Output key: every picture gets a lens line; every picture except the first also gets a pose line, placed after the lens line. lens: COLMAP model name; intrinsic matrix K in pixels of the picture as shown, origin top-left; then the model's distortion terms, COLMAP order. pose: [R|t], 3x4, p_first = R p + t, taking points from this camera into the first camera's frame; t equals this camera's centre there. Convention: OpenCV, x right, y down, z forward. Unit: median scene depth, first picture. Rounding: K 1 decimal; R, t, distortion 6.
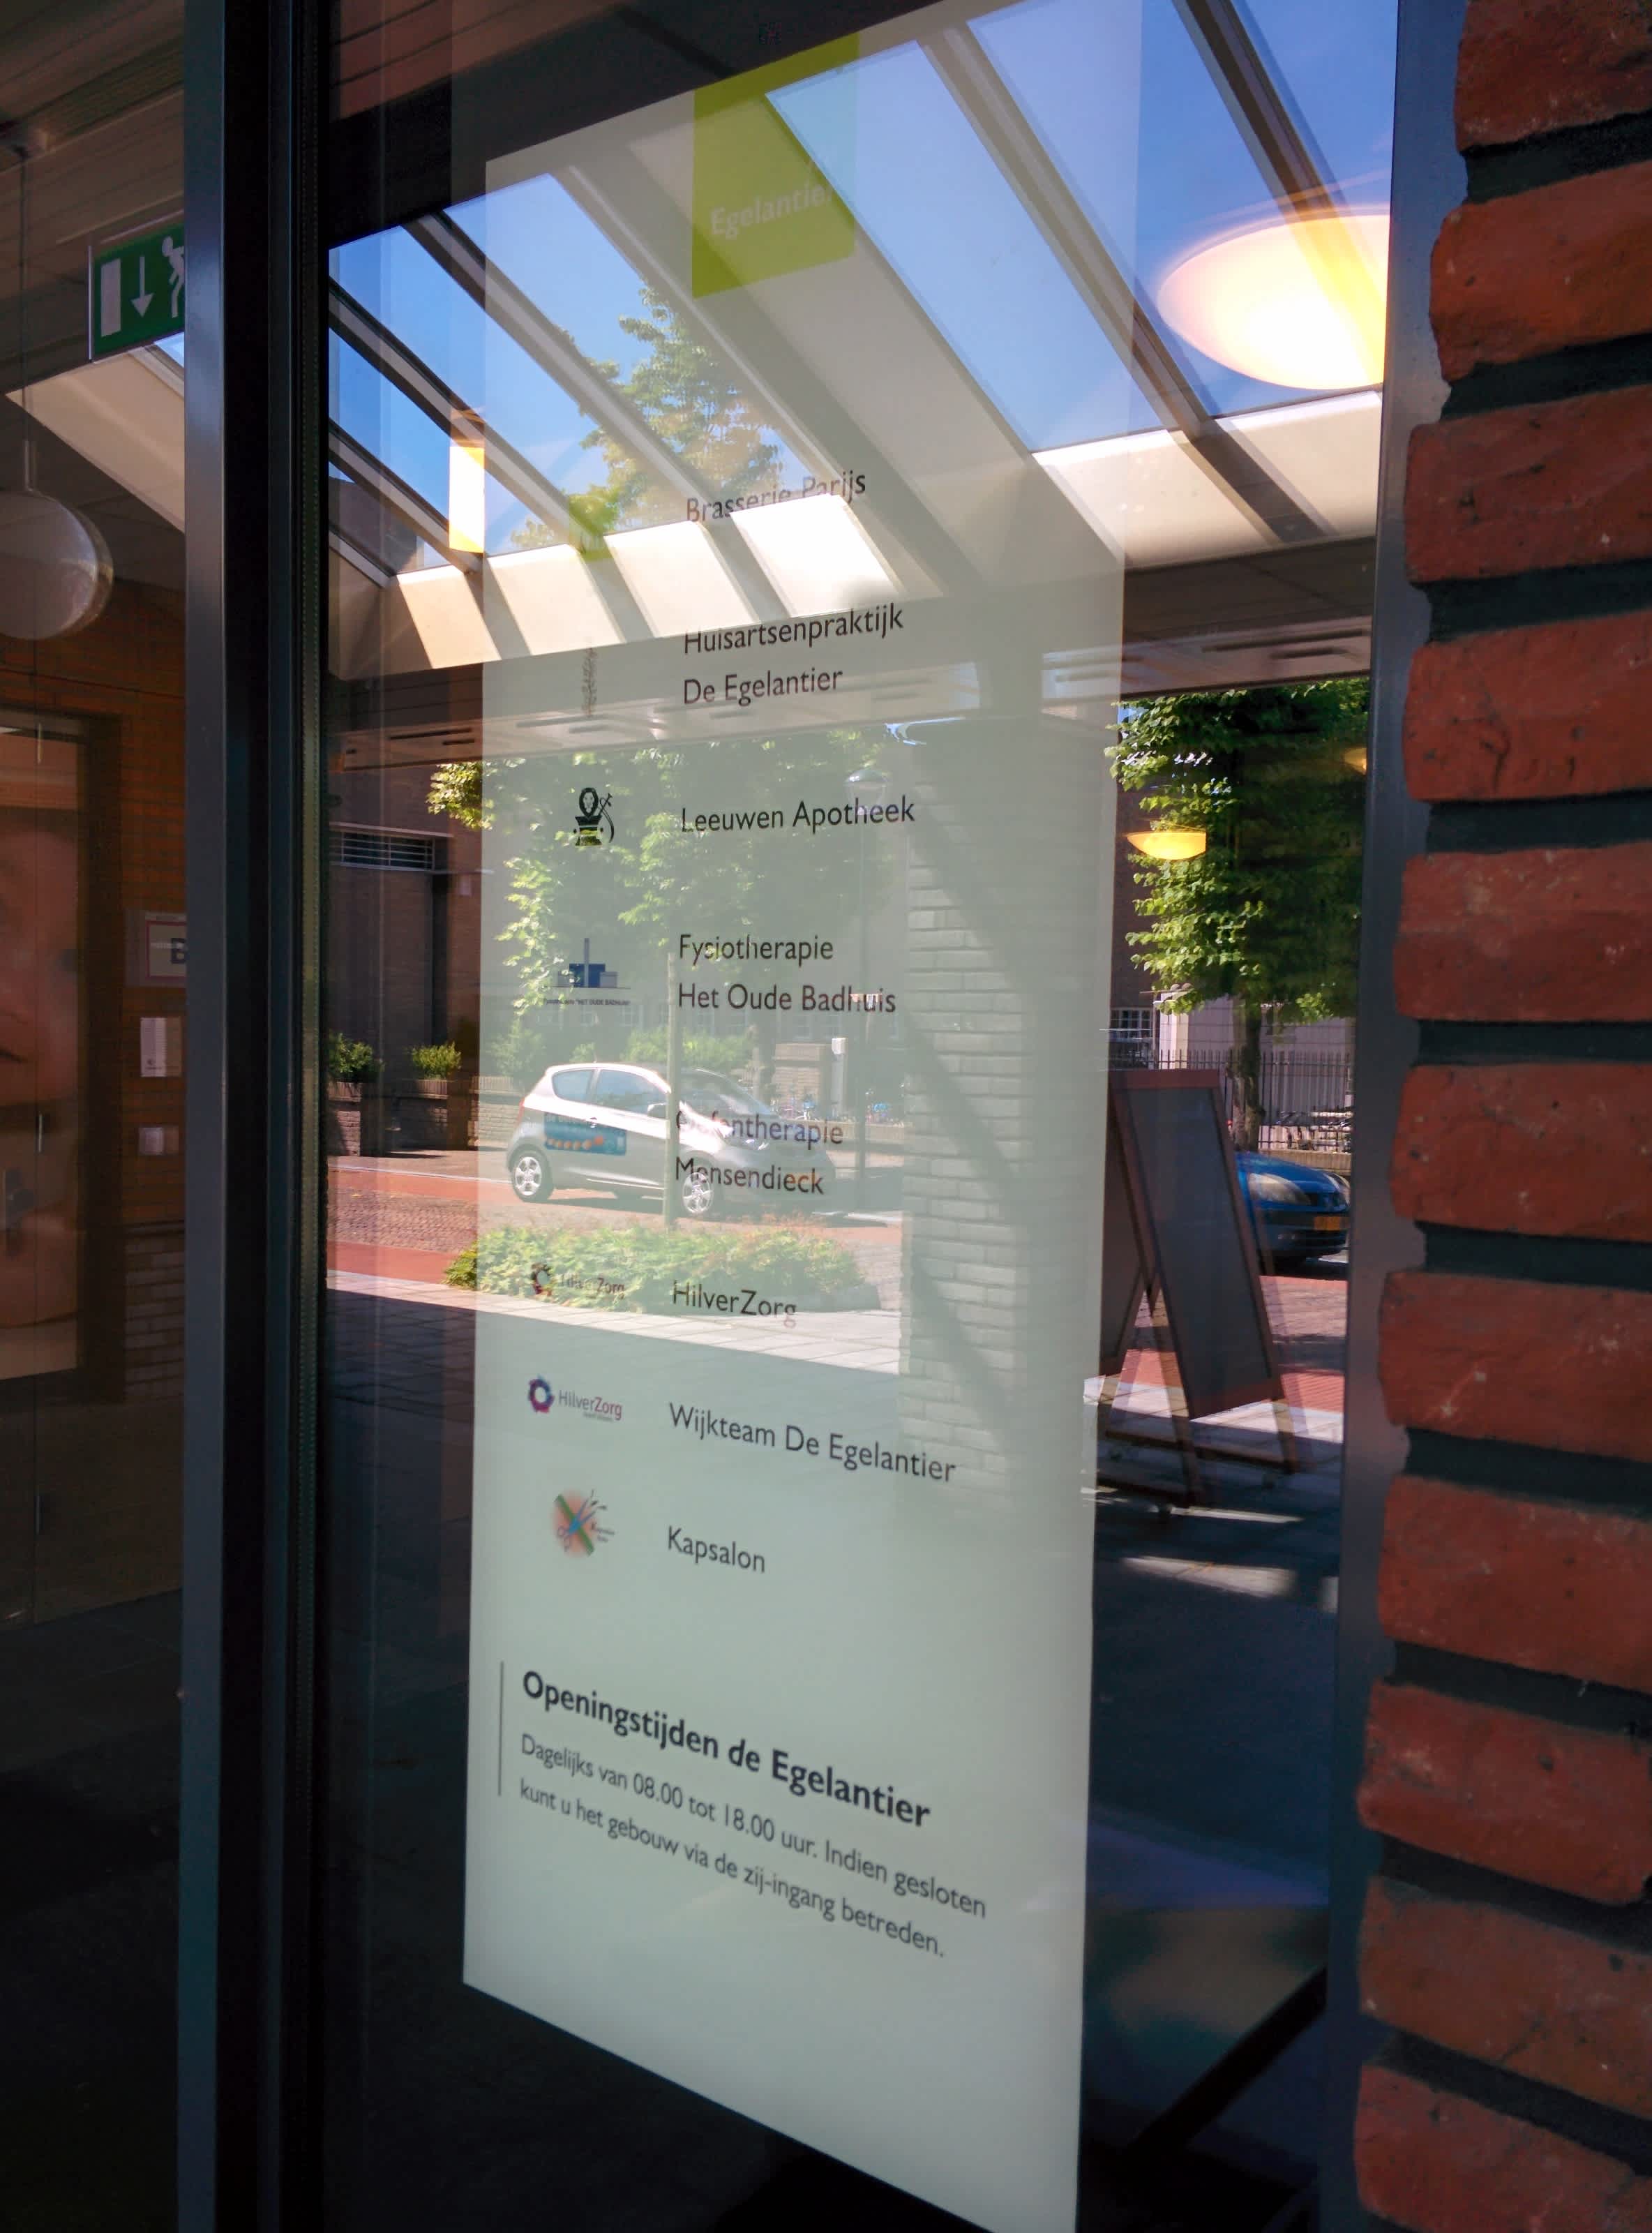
lens RADIAL K [[1952.8, 0, 874.5], [0, 1952.8, 1090.9], [0, 0, 1]] dist [0.098380, -0.122744]
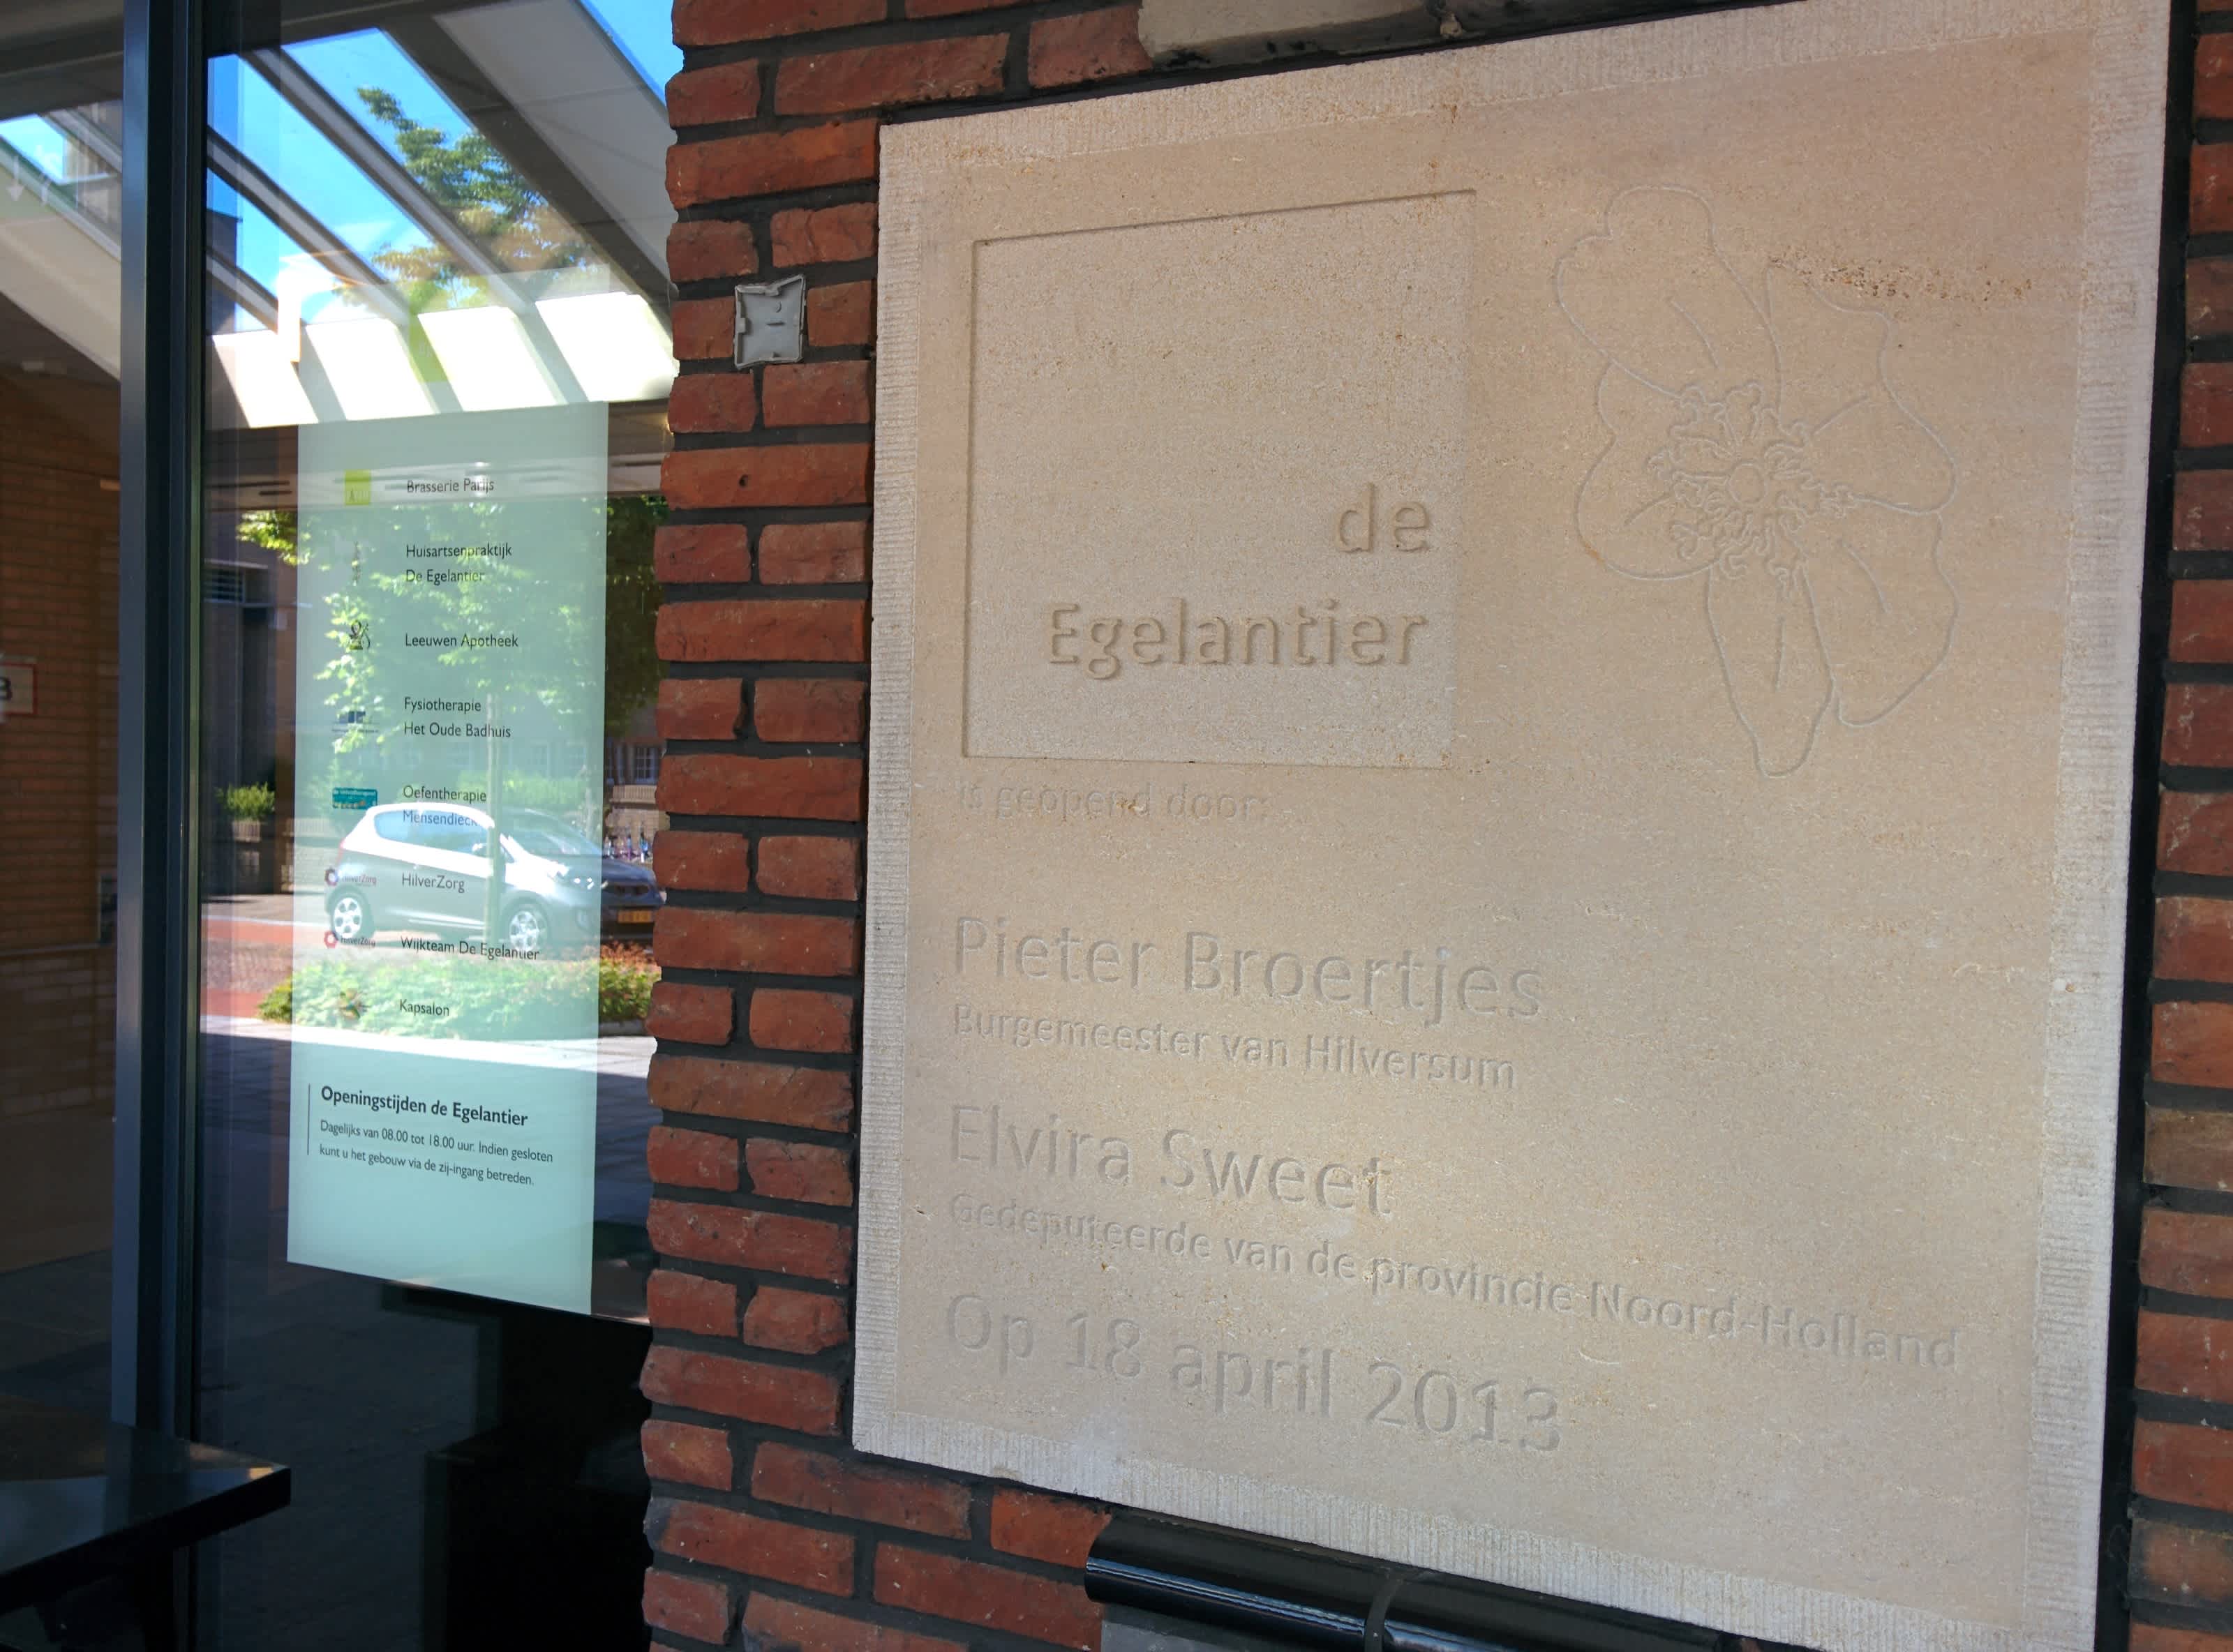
lens RADIAL K [[1952.8, 0, 1126.1], [0, 1952.8, 853.7], [0, 0, 1]] dist [0.098380, -0.122744]
pose [[0.980347, 0.002954, 0.197259, 0.023226], [-0.004102, 0.999977, 0.005412, 0.006780], [-0.197238, -0.006115, 0.980337, -0.115560]]
